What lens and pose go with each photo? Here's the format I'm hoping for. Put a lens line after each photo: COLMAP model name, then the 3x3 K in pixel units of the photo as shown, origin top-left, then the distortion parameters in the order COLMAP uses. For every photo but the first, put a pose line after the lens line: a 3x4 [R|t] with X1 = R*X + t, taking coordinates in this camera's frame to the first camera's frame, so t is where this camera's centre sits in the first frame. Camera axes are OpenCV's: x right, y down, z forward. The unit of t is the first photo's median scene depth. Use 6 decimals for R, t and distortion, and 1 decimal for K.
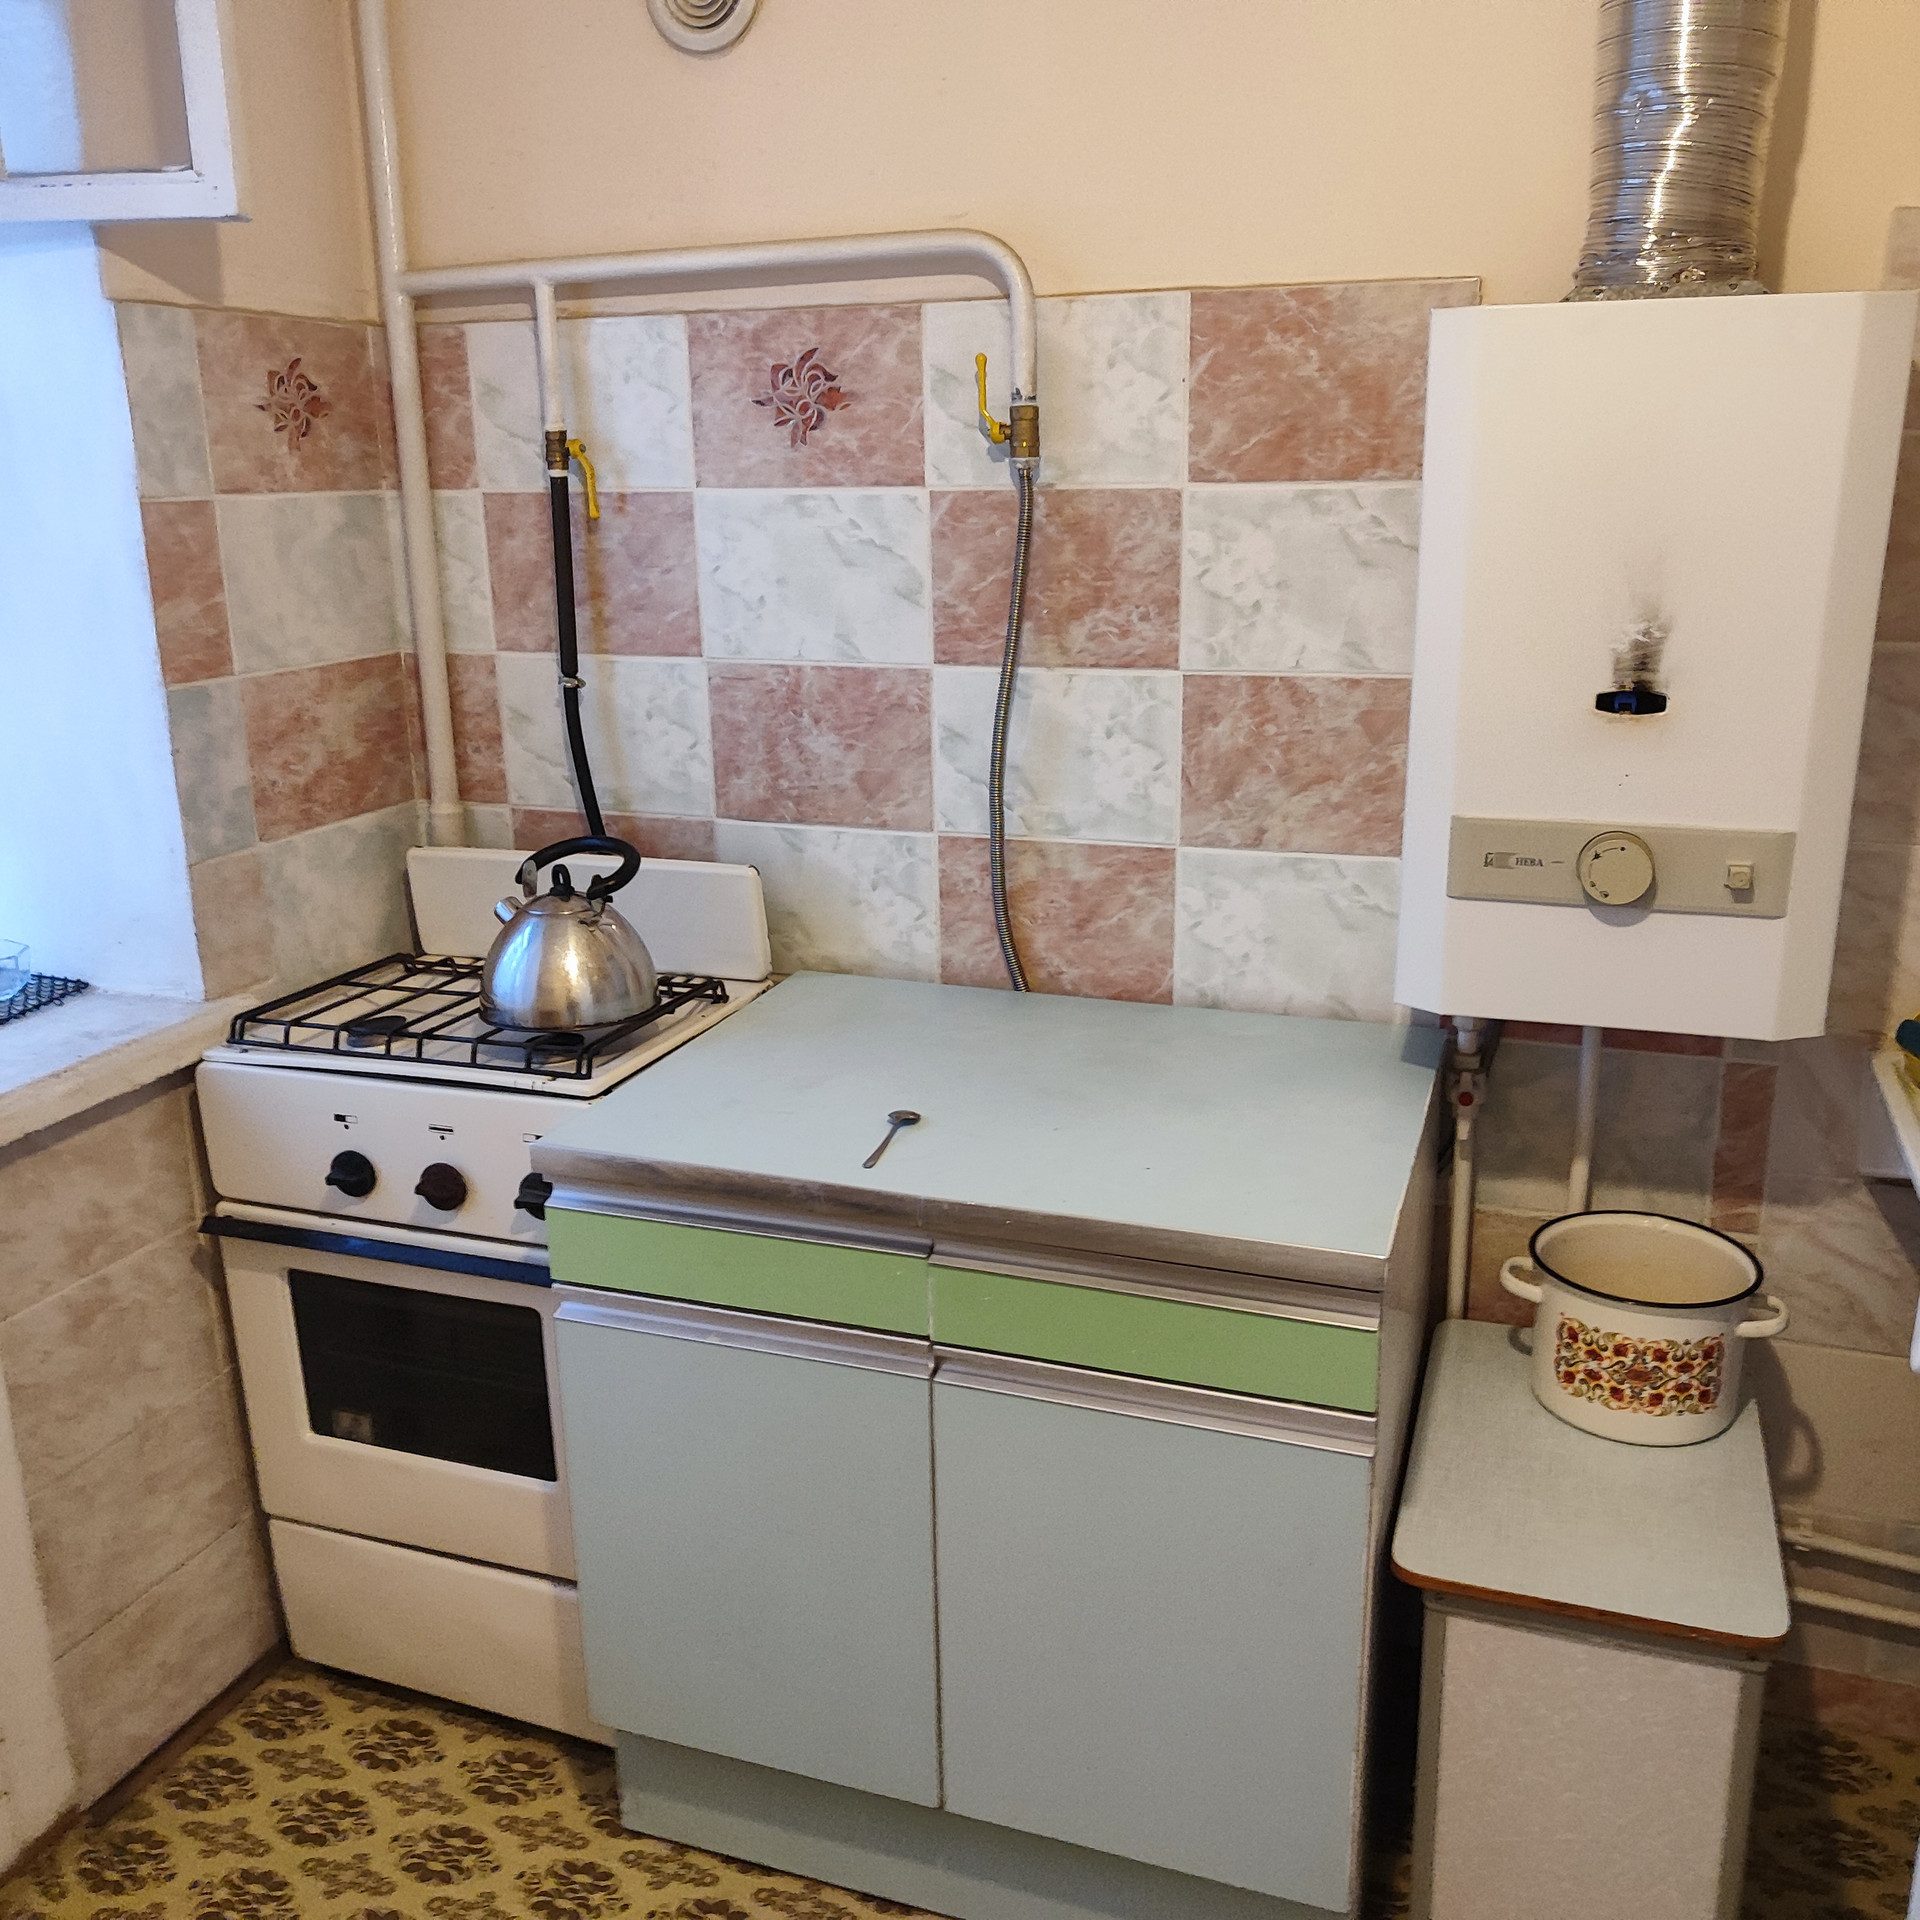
lens RADIAL K [[1723.4, 0, 962.4], [0, 1723.4, 948.9], [0, 0, 1]] dist [0.005990, -0.006494]
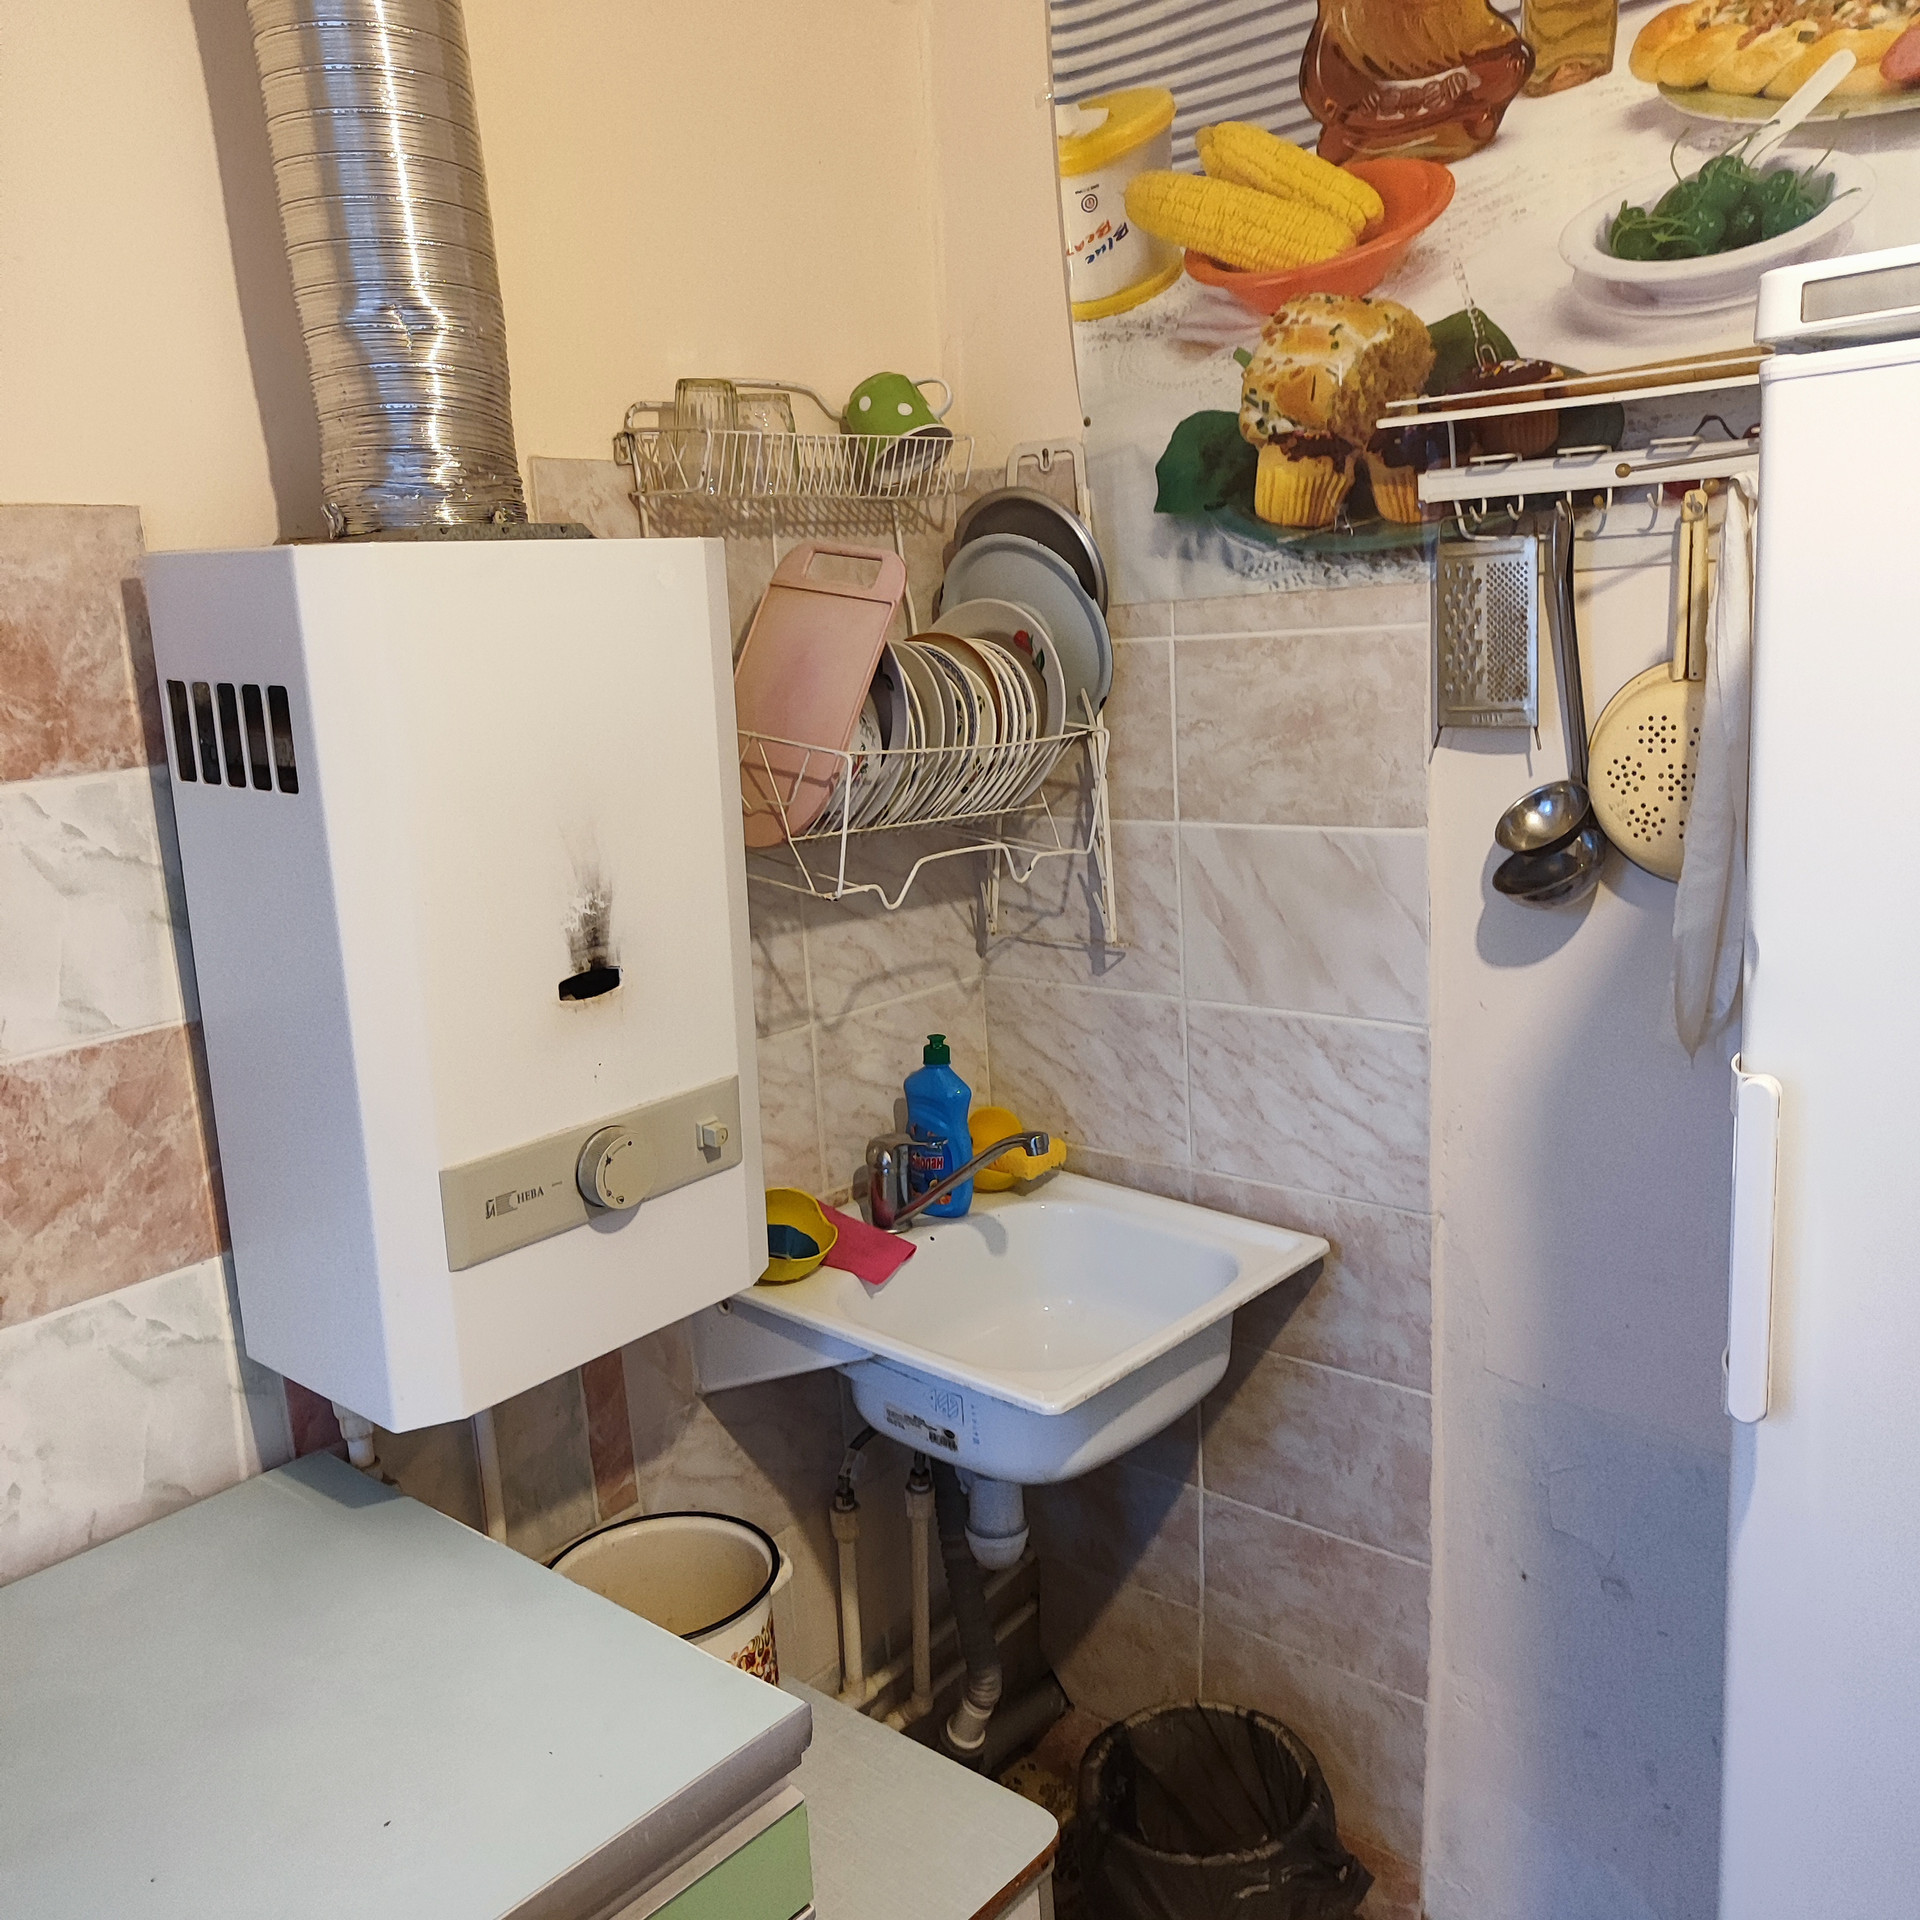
lens RADIAL K [[1723.4, 0, 958.7], [0, 1723.4, 973.1], [0, 0, 1]] dist [0.005990, -0.006494]
pose [[0.375850, -0.200211, 0.904794, -0.285275], [0.312161, 0.946671, 0.079807, -0.135663], [-0.872521, 0.252446, 0.418305, 0.397209]]
